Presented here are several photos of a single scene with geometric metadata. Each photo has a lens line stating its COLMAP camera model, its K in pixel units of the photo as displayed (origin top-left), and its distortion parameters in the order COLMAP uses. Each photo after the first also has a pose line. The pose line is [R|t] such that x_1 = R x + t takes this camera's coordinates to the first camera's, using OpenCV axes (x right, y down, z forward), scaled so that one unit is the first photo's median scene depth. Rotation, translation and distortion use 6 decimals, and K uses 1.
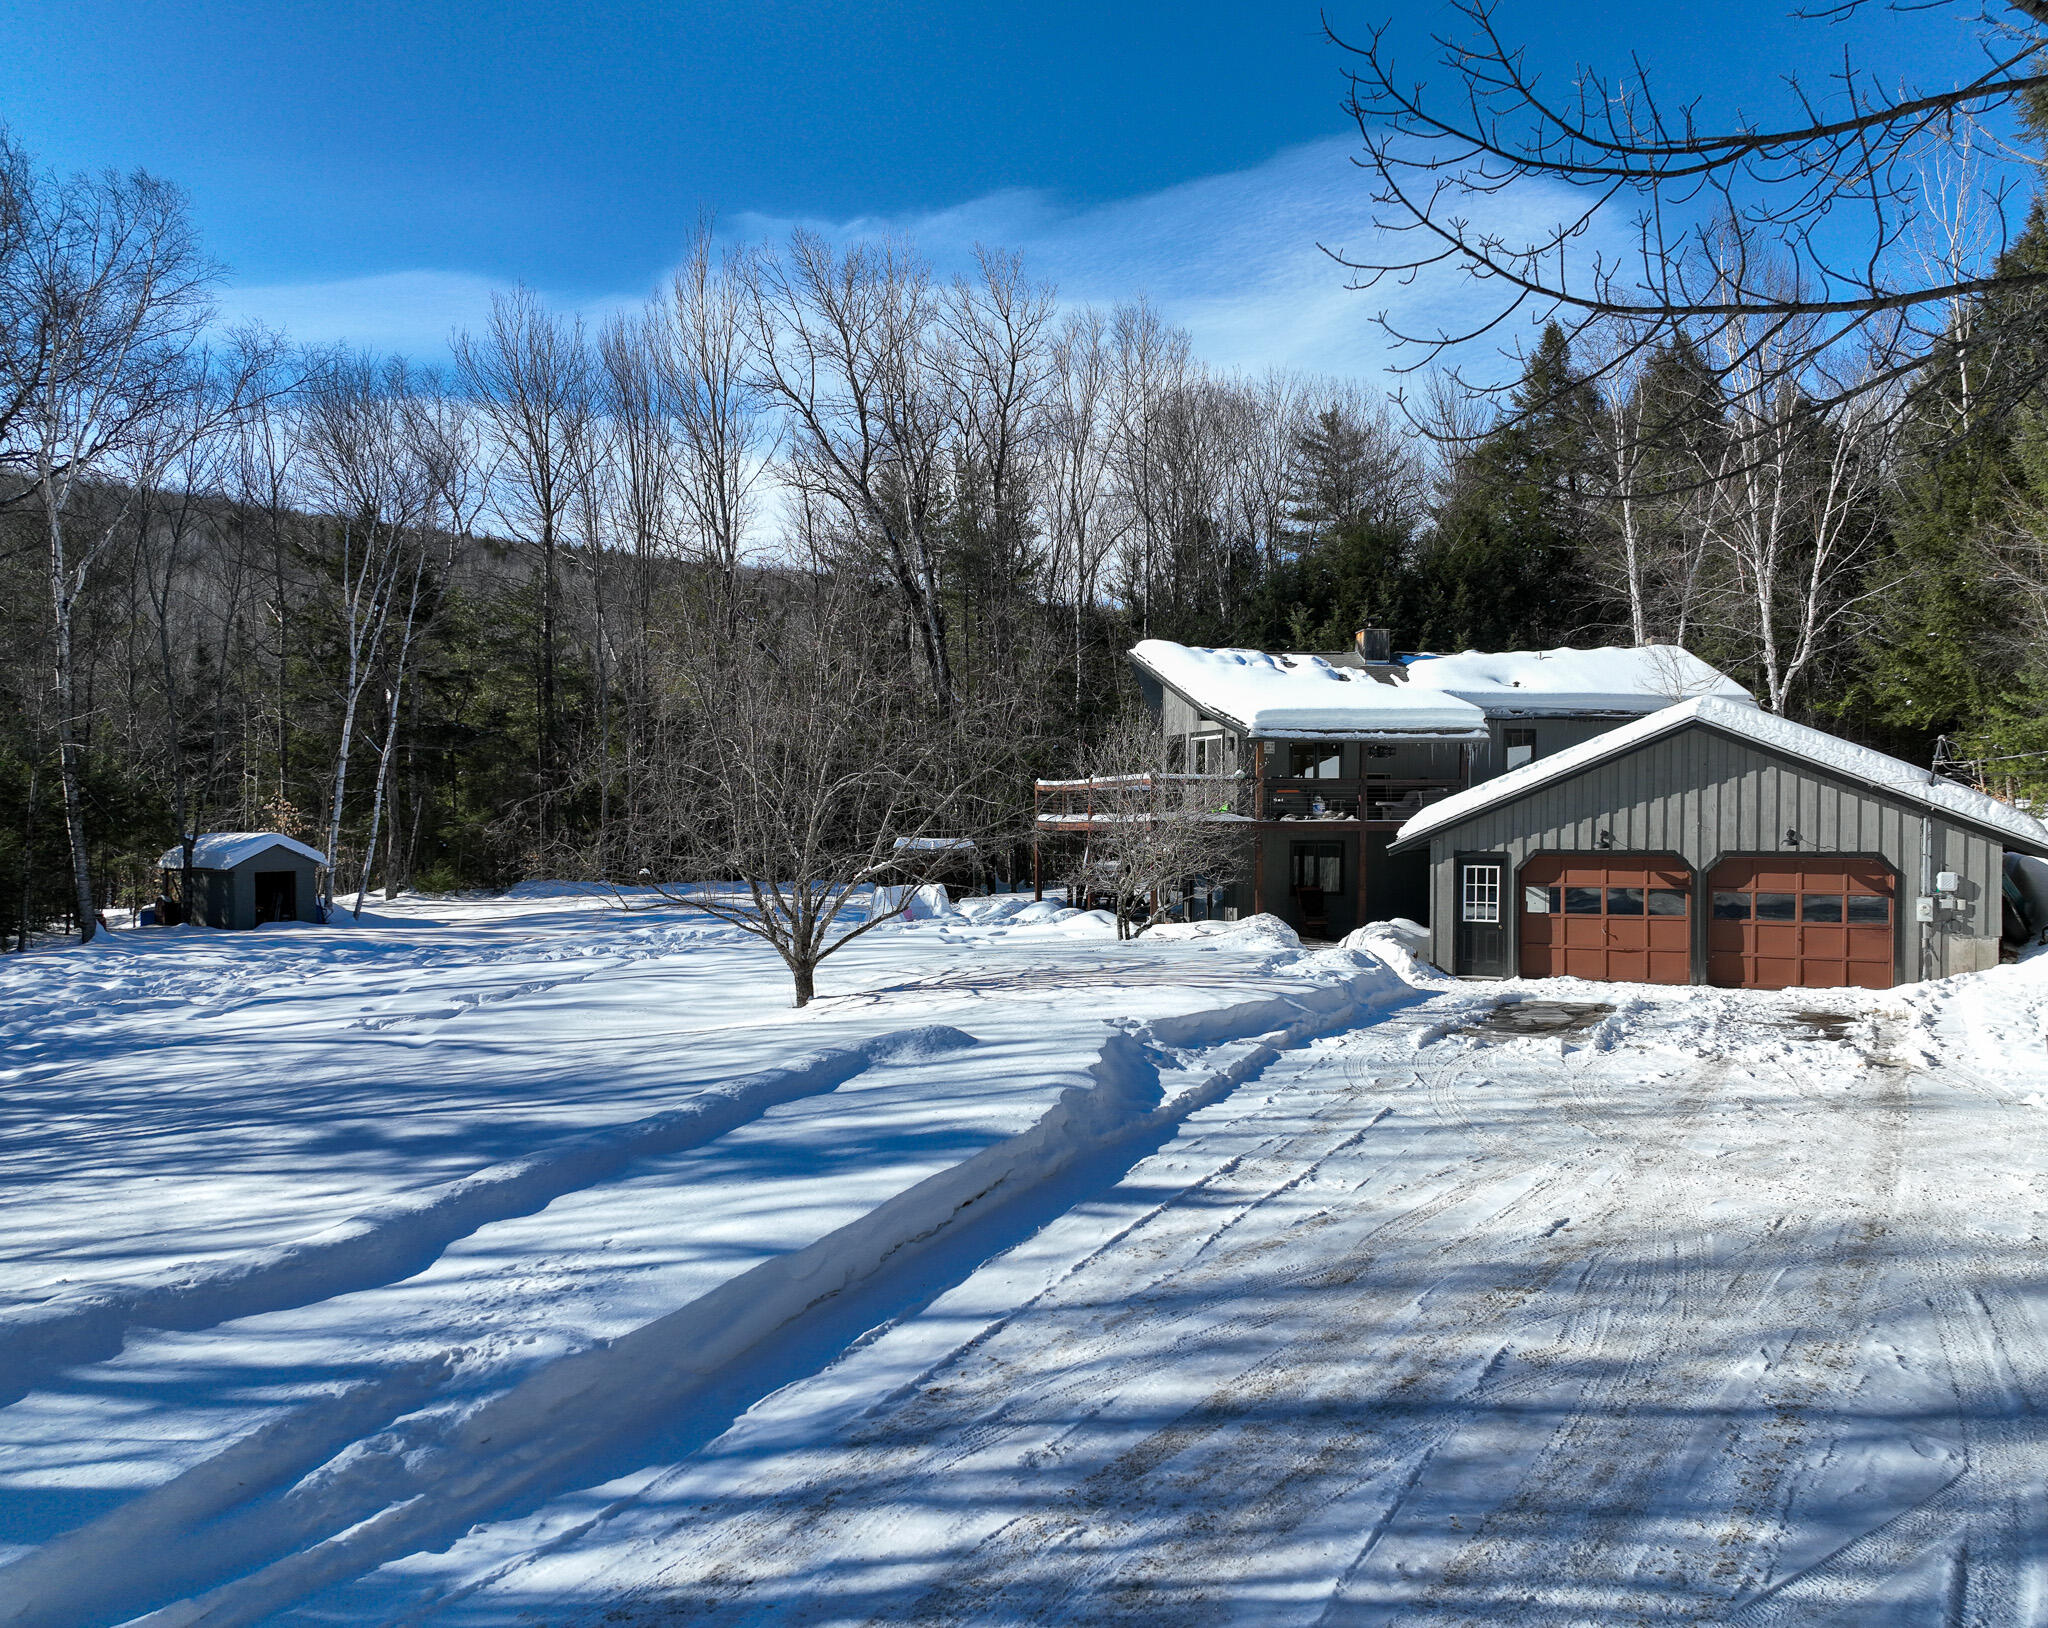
lens RADIAL K [[1552.8, 0, 1025.9], [0, 1552.8, 827.4], [0, 0, 1]] dist [0.012503, -0.004894]
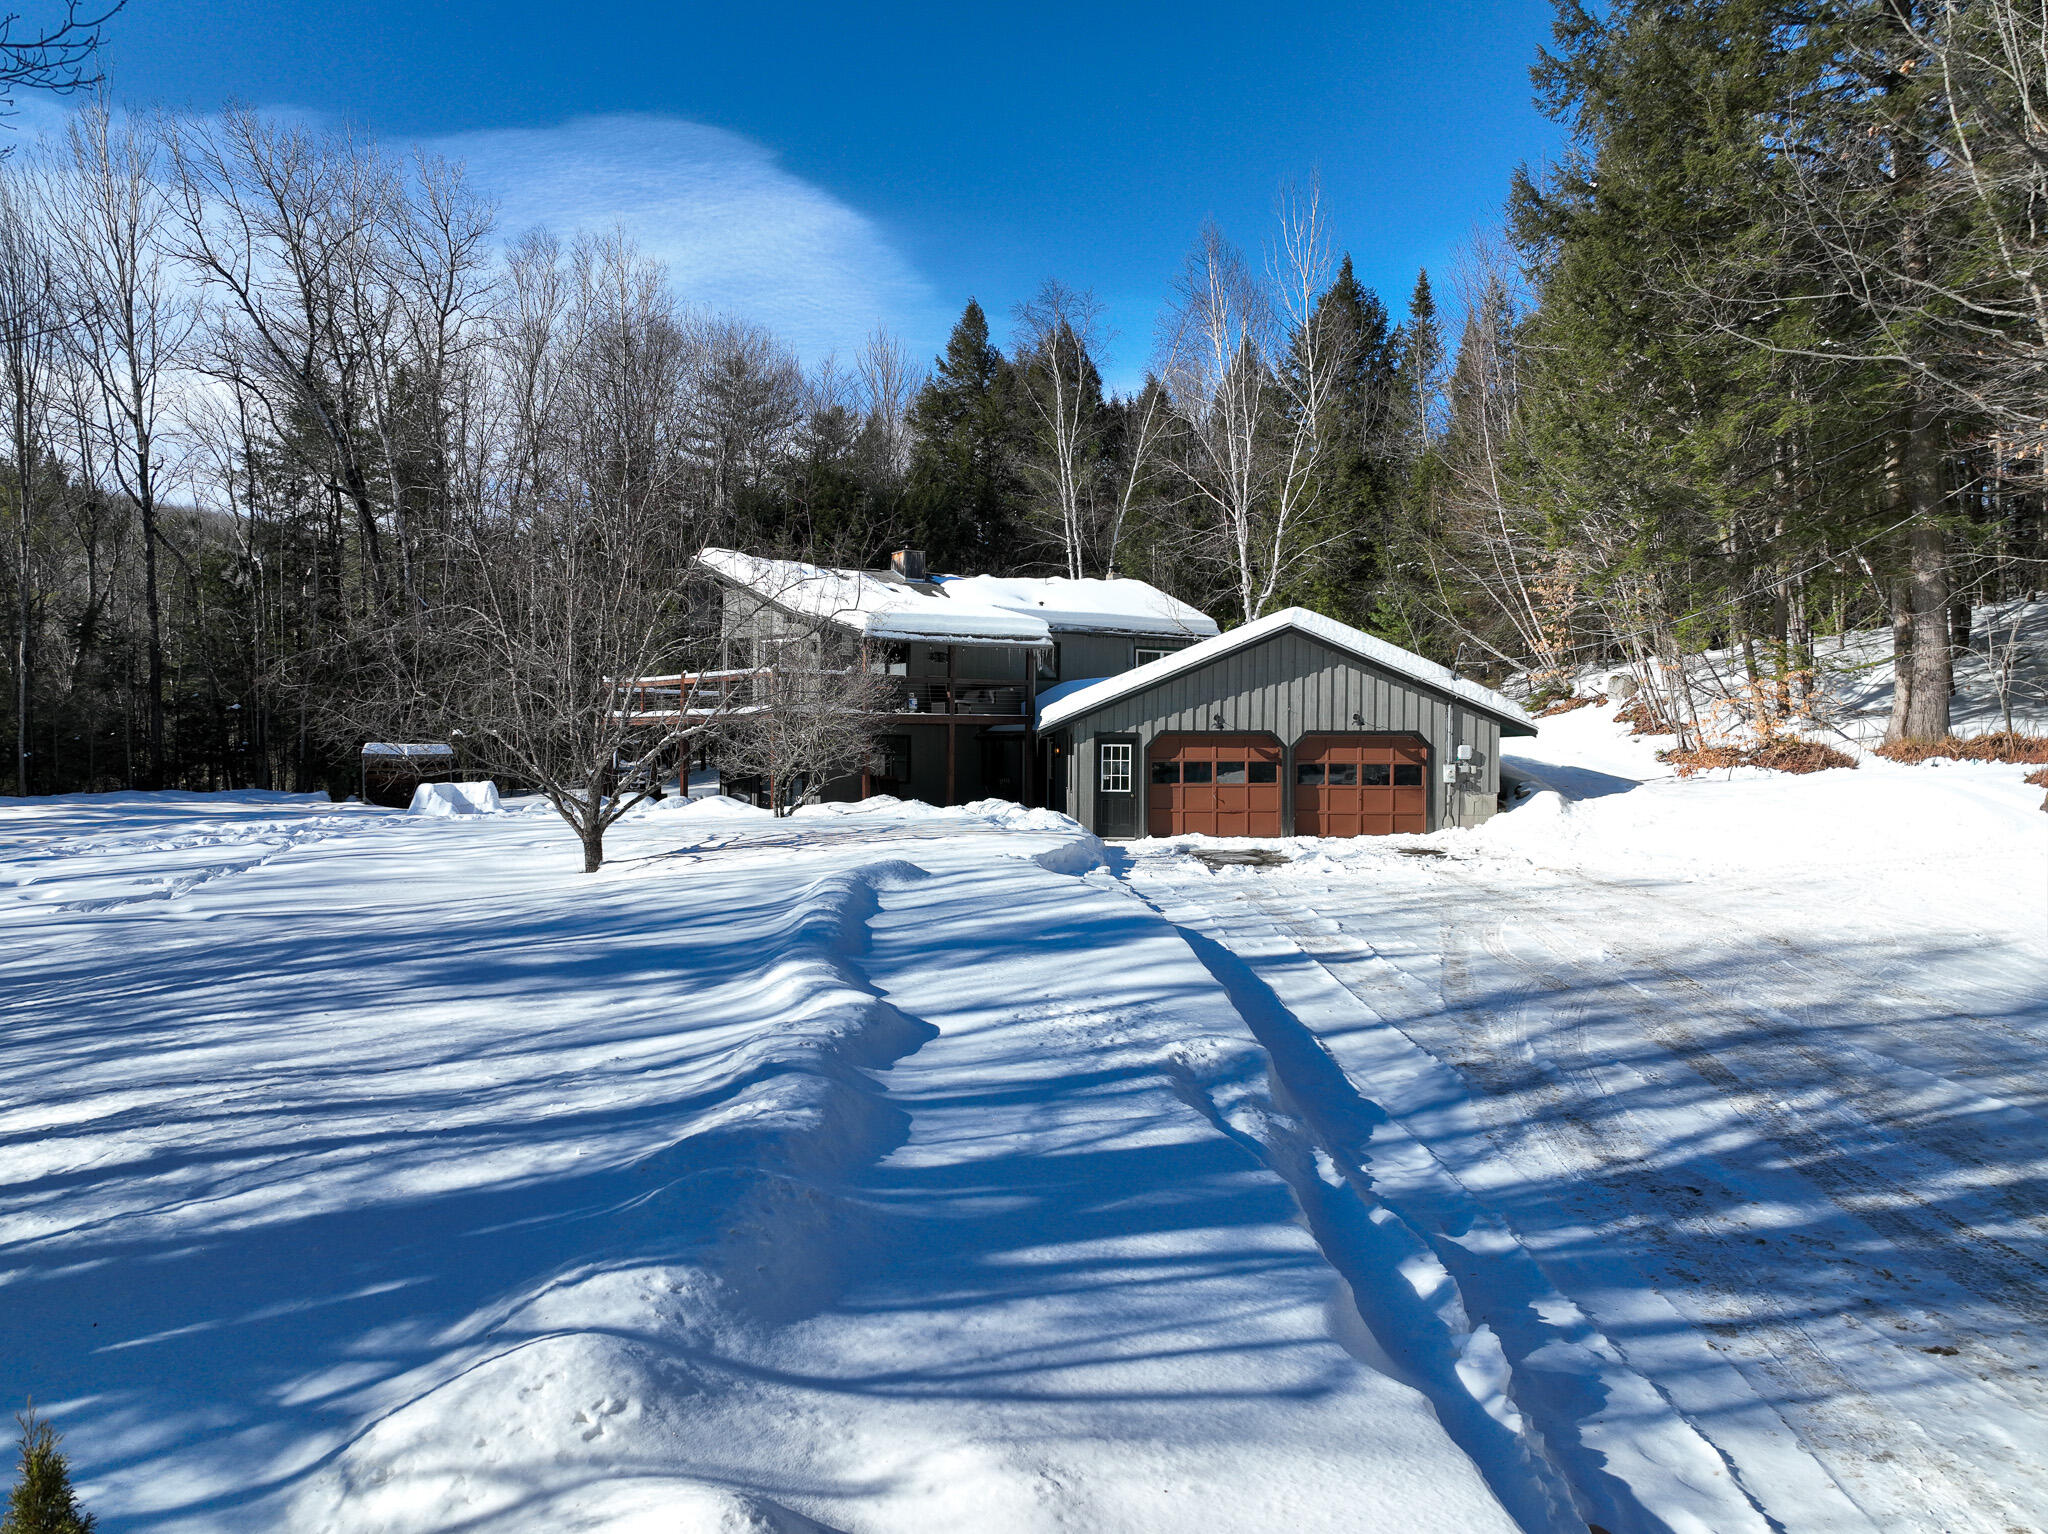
lens RADIAL K [[1441.7, 0, 1021.3], [0, 1441.7, 755.7], [0, 0, 1]] dist [-0.008514, 0.021541]
pose [[0.913030, 0.000882, 0.407891, -0.234807], [-0.002749, 0.999988, 0.003991, 0.030343], [-0.407883, -0.004765, 0.913022, 0.022954]]
